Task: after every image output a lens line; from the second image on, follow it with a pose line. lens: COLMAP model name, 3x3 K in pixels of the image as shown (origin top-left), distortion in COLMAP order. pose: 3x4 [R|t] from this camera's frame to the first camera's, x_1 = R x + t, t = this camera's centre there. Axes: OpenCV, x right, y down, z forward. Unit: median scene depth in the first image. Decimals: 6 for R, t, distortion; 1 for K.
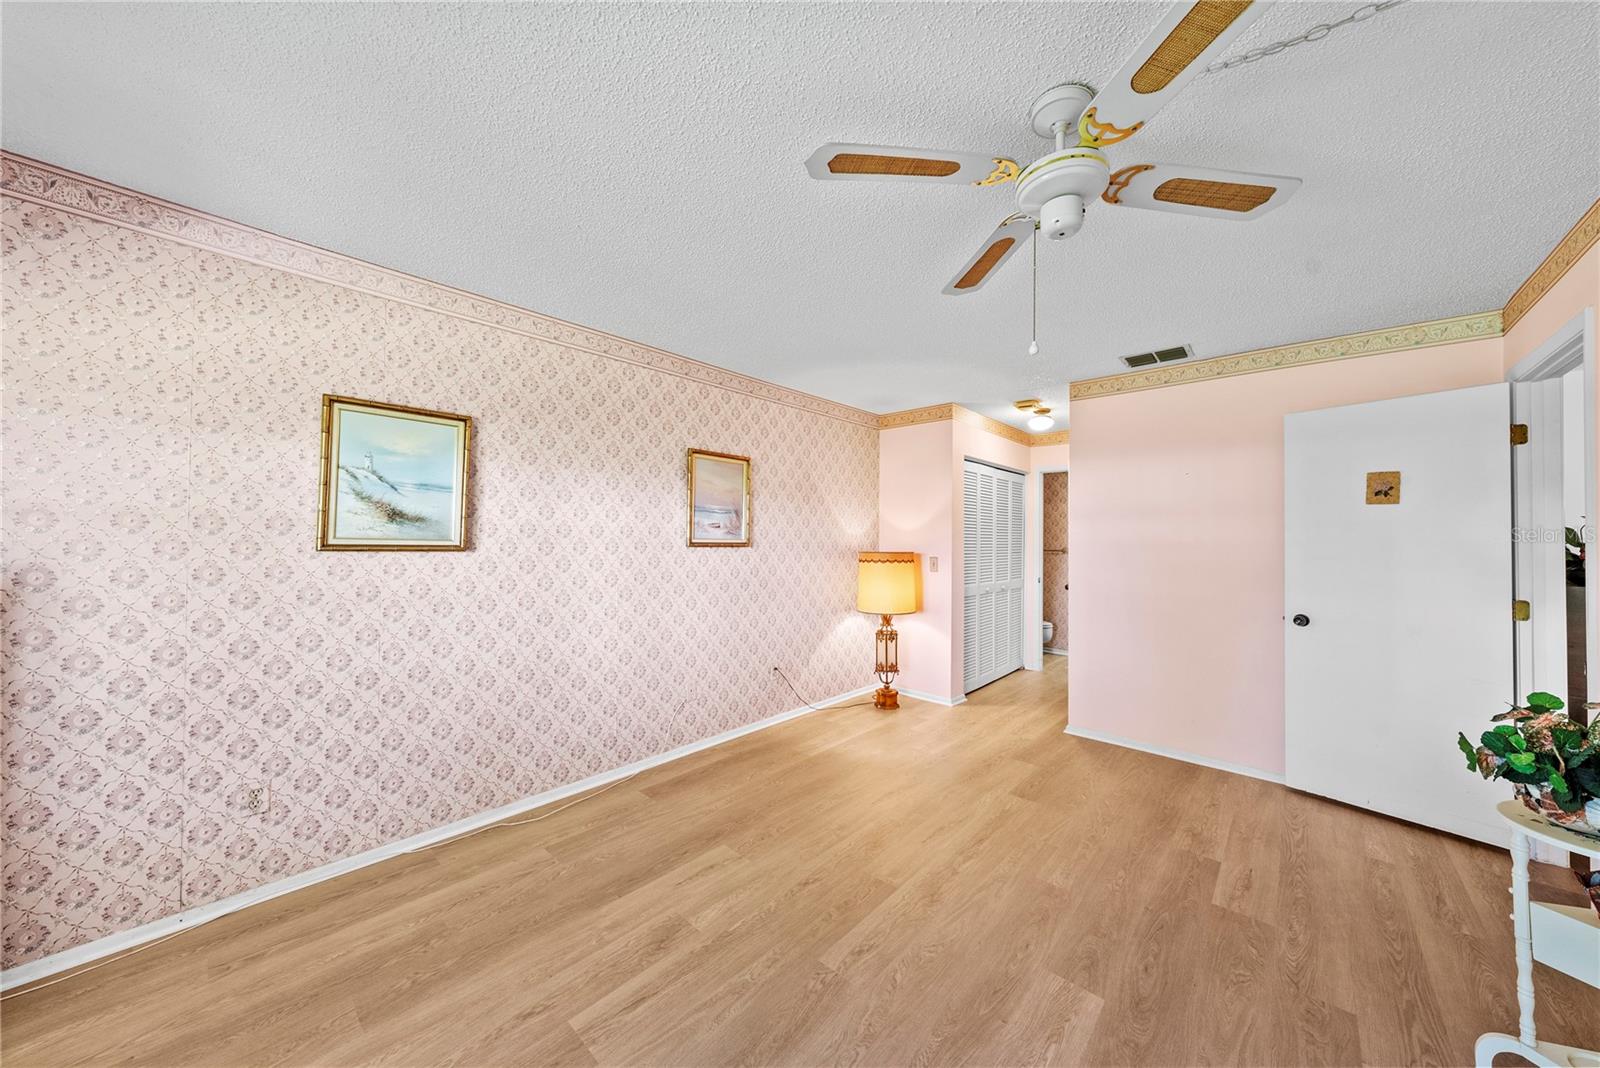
lens RADIAL K [[555.5, 0, 789.1], [0, 555.5, 532.9], [0, 0, 1]] dist [0.001430, 0.000176]
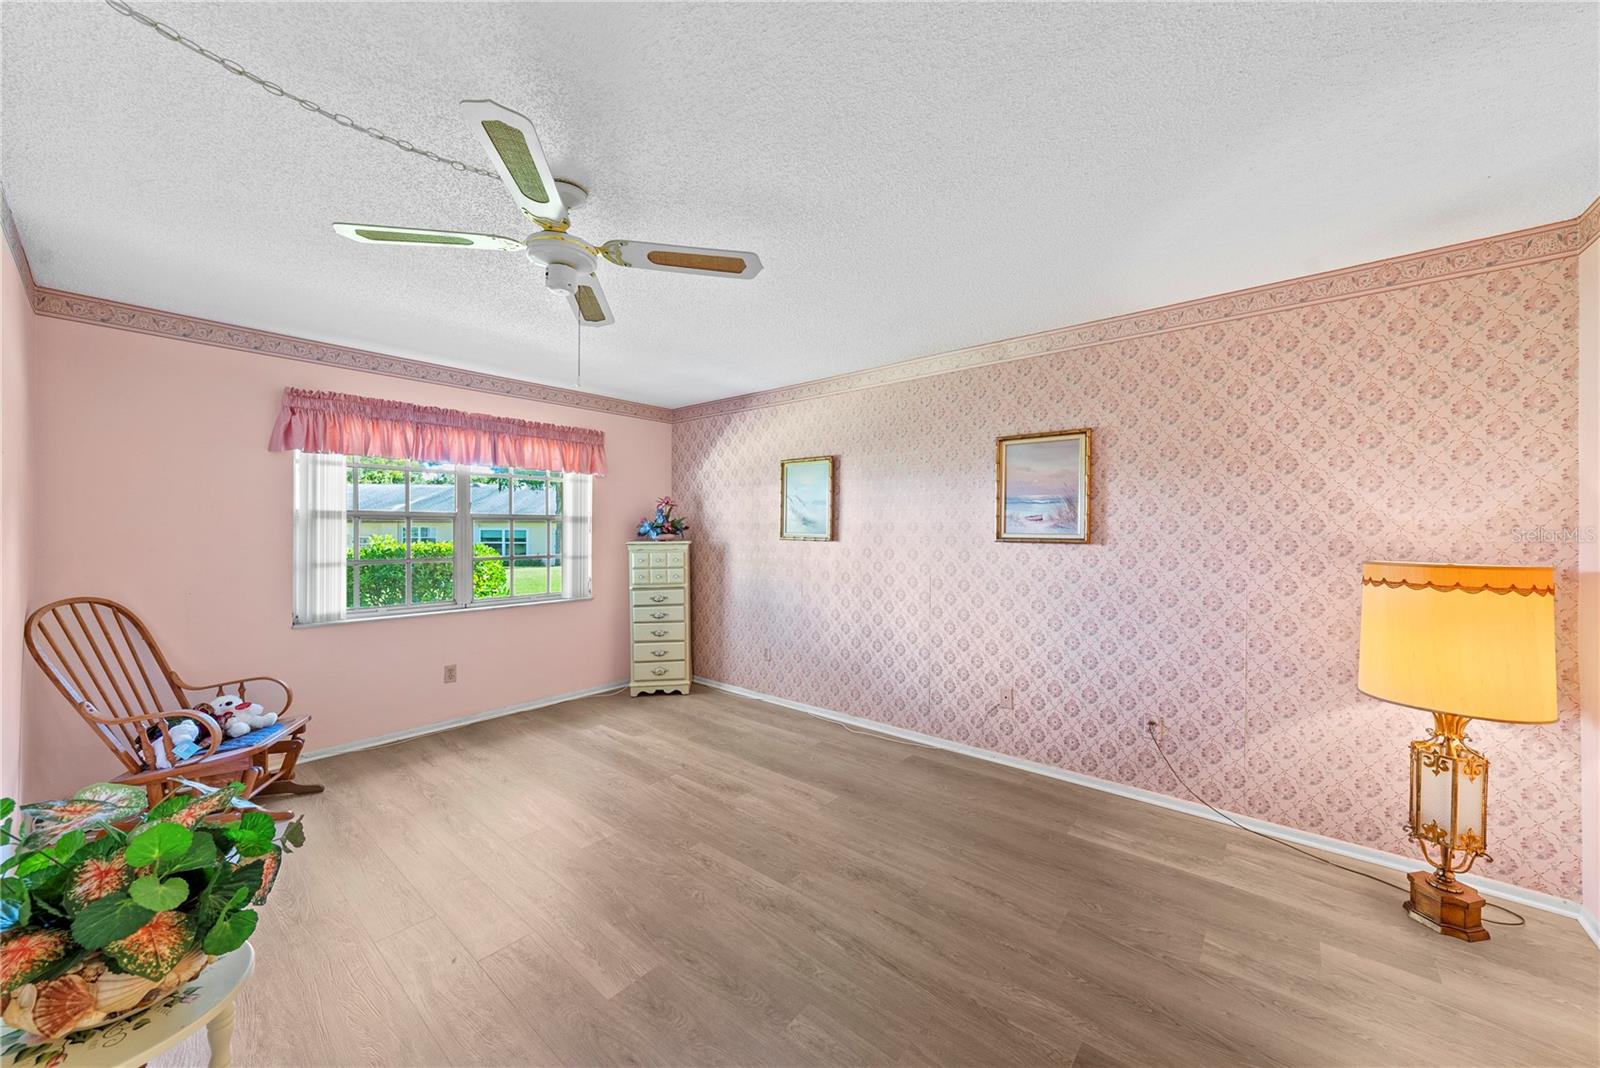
lens RADIAL K [[580.5, 0, 804.3], [0, 580.5, 528.5], [0, 0, 1]] dist [0.001031, 0.000029]
pose [[0.042033, -0.006494, -0.999095, 0.808371], [0.009674, 0.999935, -0.006093, 0.004809], [0.999069, -0.009409, 0.042093, 0.649759]]
